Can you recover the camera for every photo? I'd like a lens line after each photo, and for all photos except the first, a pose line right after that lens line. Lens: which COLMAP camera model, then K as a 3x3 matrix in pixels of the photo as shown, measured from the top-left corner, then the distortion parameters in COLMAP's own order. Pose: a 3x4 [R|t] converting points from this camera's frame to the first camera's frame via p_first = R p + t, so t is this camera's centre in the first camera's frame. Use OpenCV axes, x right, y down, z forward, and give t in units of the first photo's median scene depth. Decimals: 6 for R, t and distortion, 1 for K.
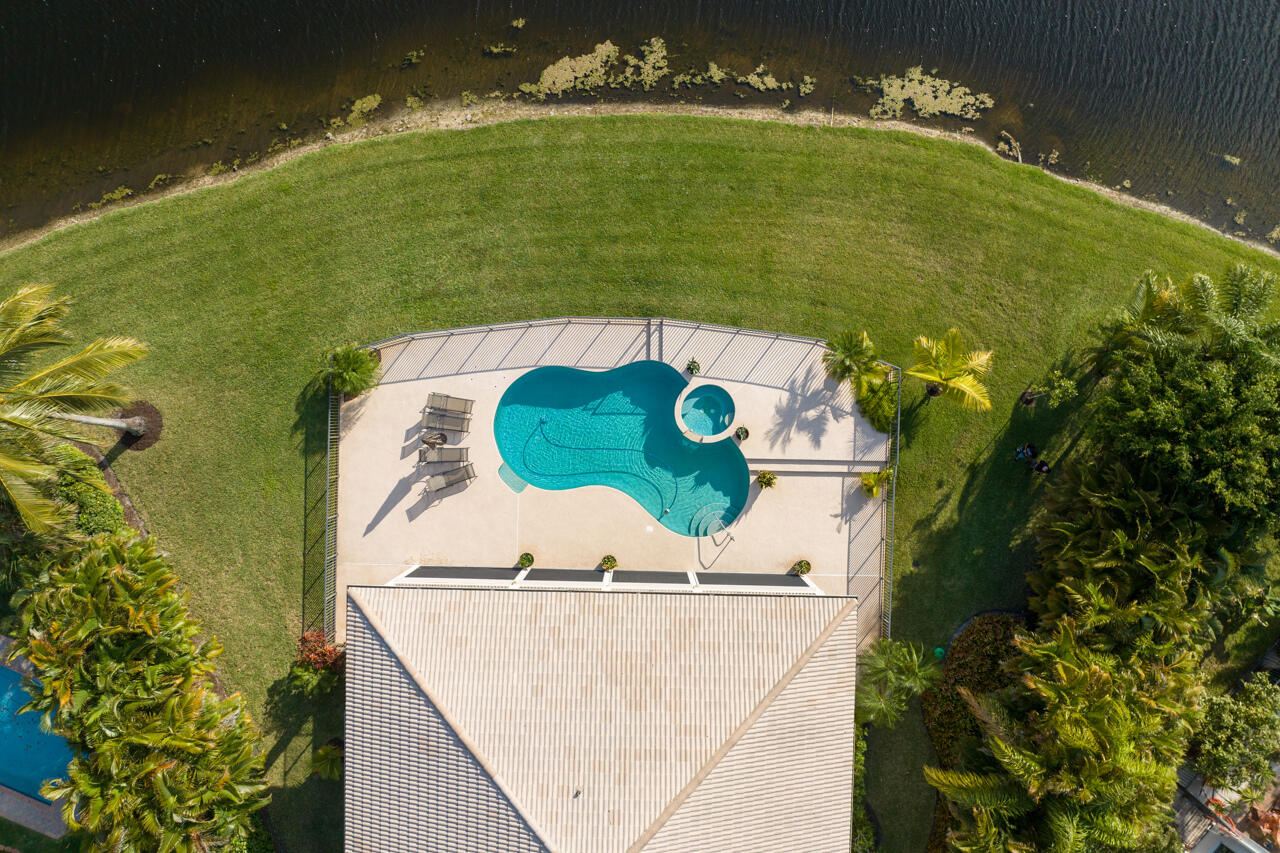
lens RADIAL K [[896.8, 0, 639.3], [0, 896.8, 427.8], [0, 0, 1]] dist [-0.036730, -0.003899]
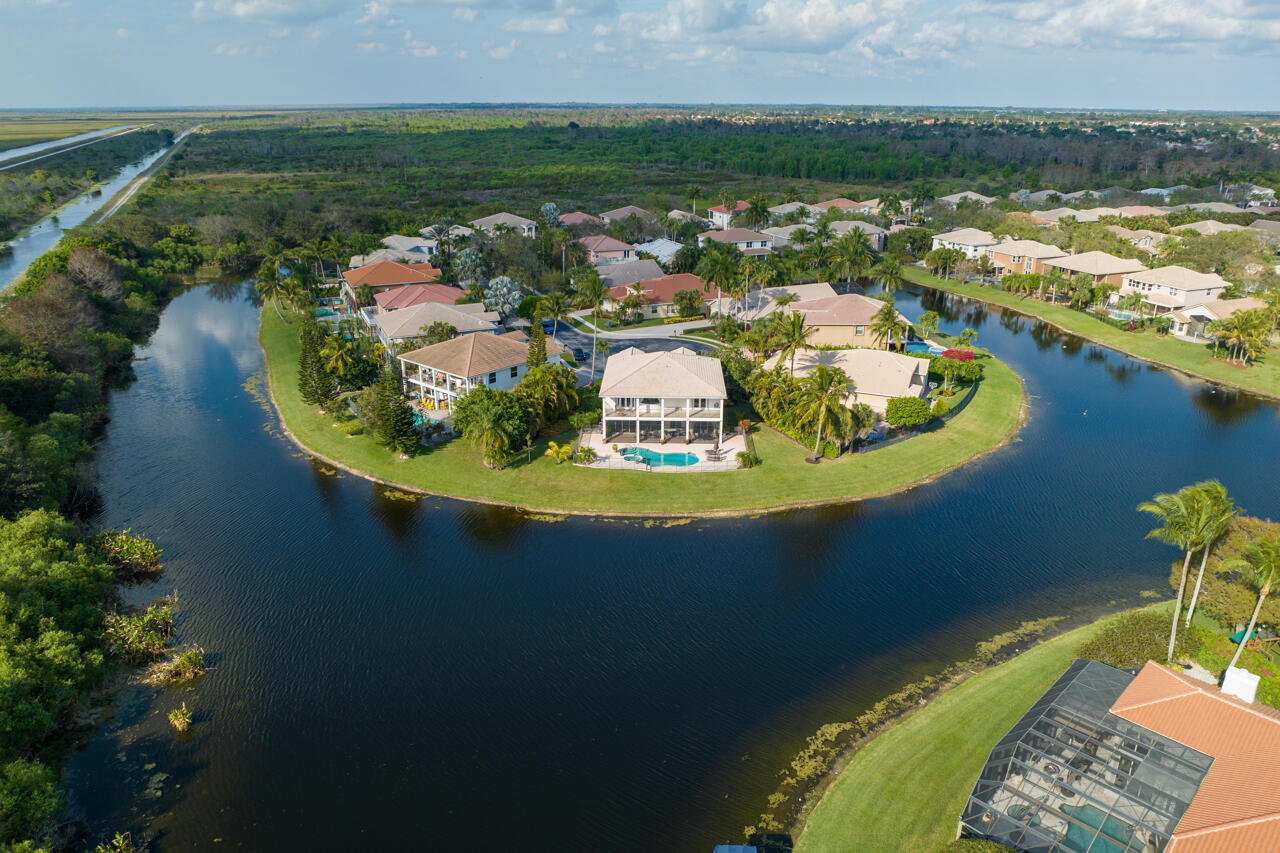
lens RADIAL K [[896.8, 0, 644.6], [0, 896.8, 428.0], [0, 0, 1]] dist [-0.036730, -0.003899]
pose [[-0.999982, -0.005592, -0.002256, 0.038093], [-0.000105, -0.357936, 0.933746, -2.824481], [-0.006029, 0.933729, 0.357929, -0.233424]]
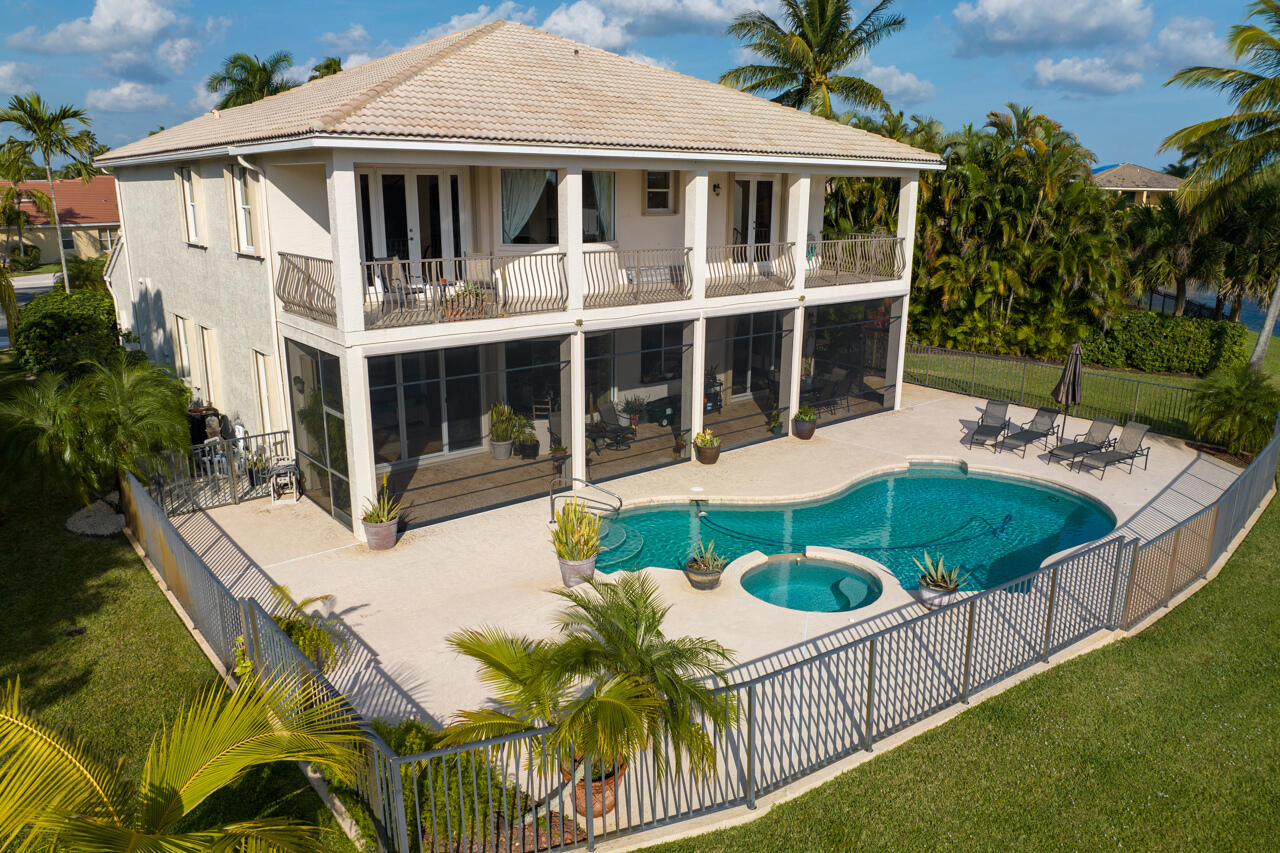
lens RADIAL K [[896.8, 0, 648.2], [0, 896.8, 423.6], [0, 0, 1]] dist [-0.036730, -0.003899]
pose [[-0.747914, 0.157671, -0.644799, 0.338118], [-0.663276, -0.215952, 0.716540, -0.214346], [-0.026268, 0.963589, 0.266093, 0.801757]]
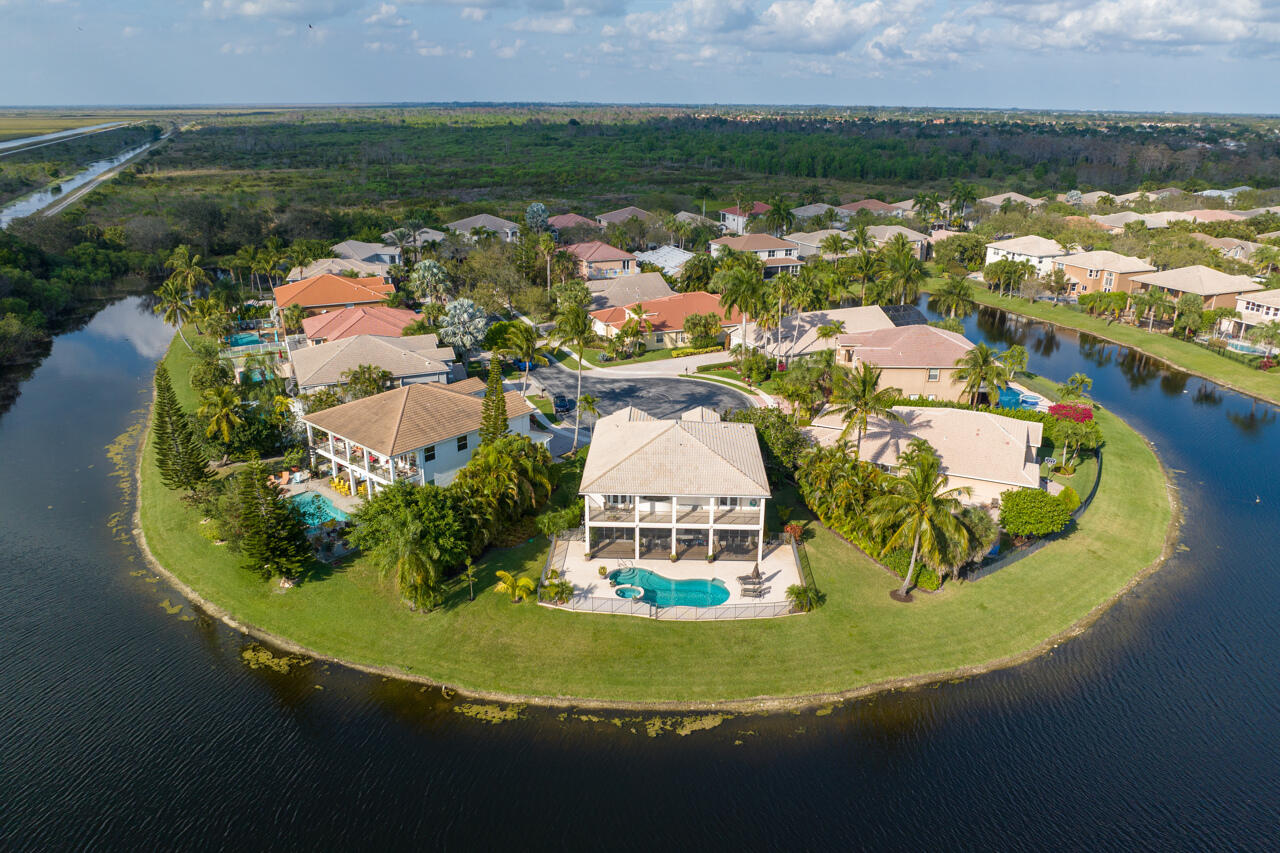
lens RADIAL K [[896.8, 0, 646.1], [0, 896.8, 421.8], [0, 0, 1]] dist [-0.036730, -0.003899]
pose [[-0.999941, -0.010804, -0.001454, 0.039893], [0.002434, -0.351309, 0.936256, -1.759472], [-0.010627, 0.936197, 0.351314, -0.108115]]
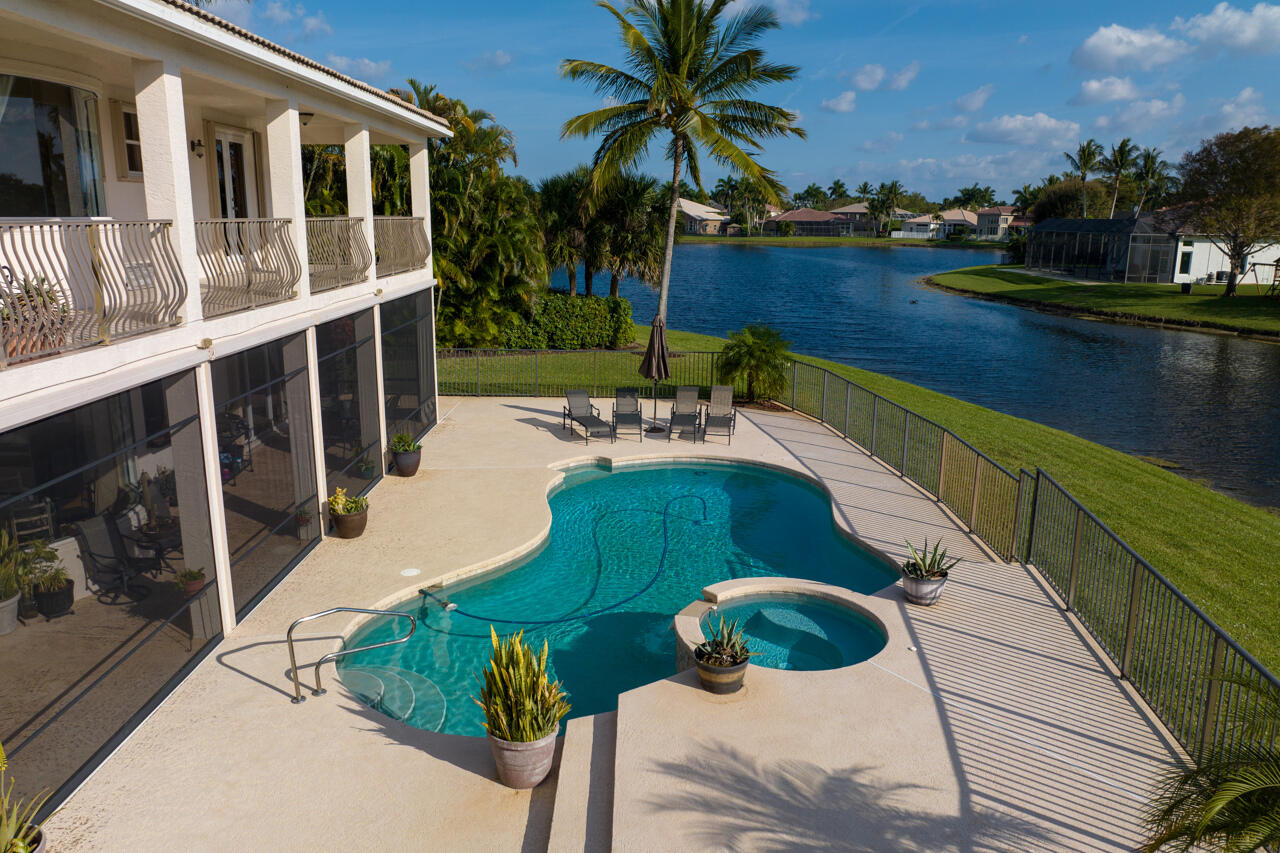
lens RADIAL K [[896.8, 0, 645.4], [0, 896.8, 429.3], [0, 0, 1]] dist [-0.036730, -0.003899]
pose [[0.026053, 0.227054, -0.973534, 0.317441], [-0.999219, -0.023030, -0.032111, 0.034682], [-0.029711, 0.973610, 0.226277, 0.837933]]
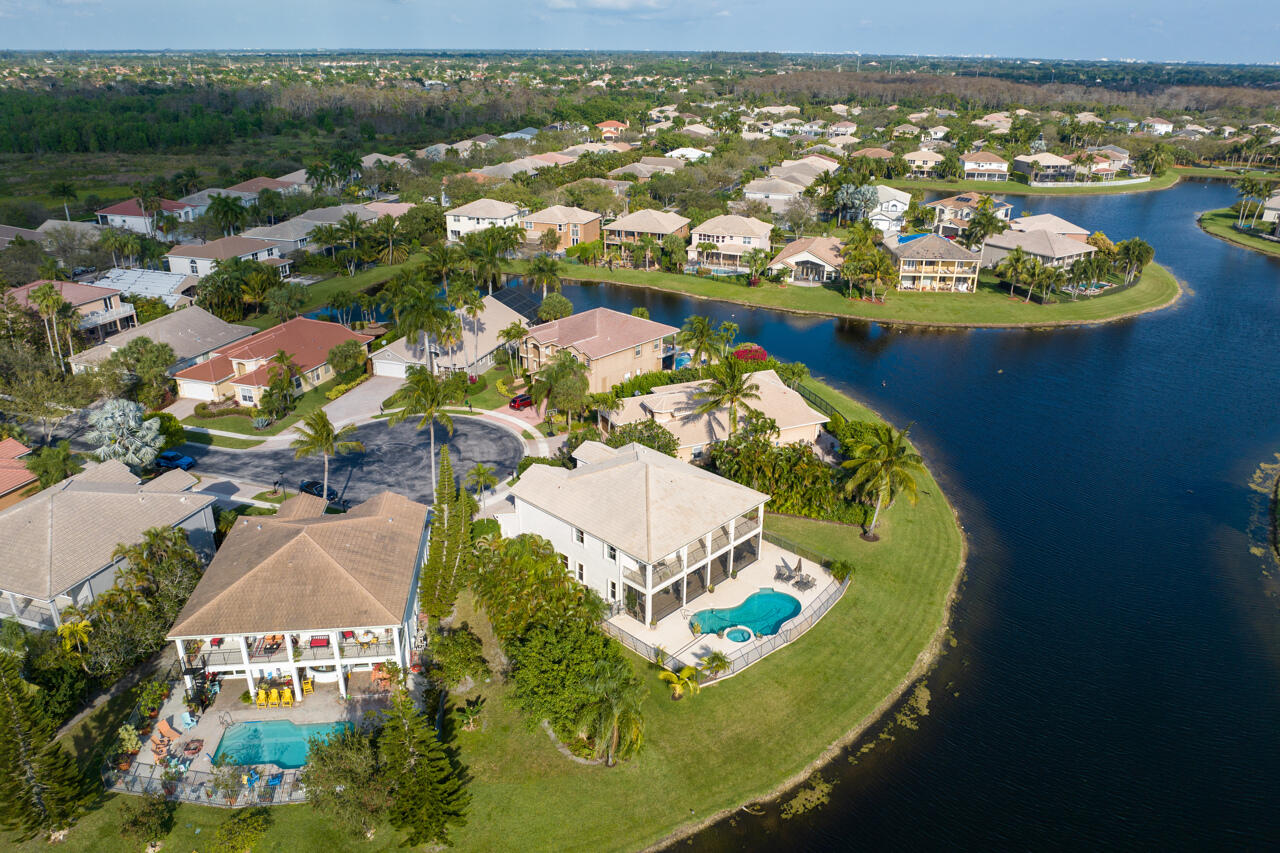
lens RADIAL K [[896.8, 0, 647.6], [0, 896.8, 429.7], [0, 0, 1]] dist [-0.036730, -0.003899]
pose [[-0.670886, 0.281912, -0.685885, 1.464366], [-0.741171, -0.284878, 0.607873, -0.959838], [-0.024027, 0.916172, 0.400066, -0.273192]]
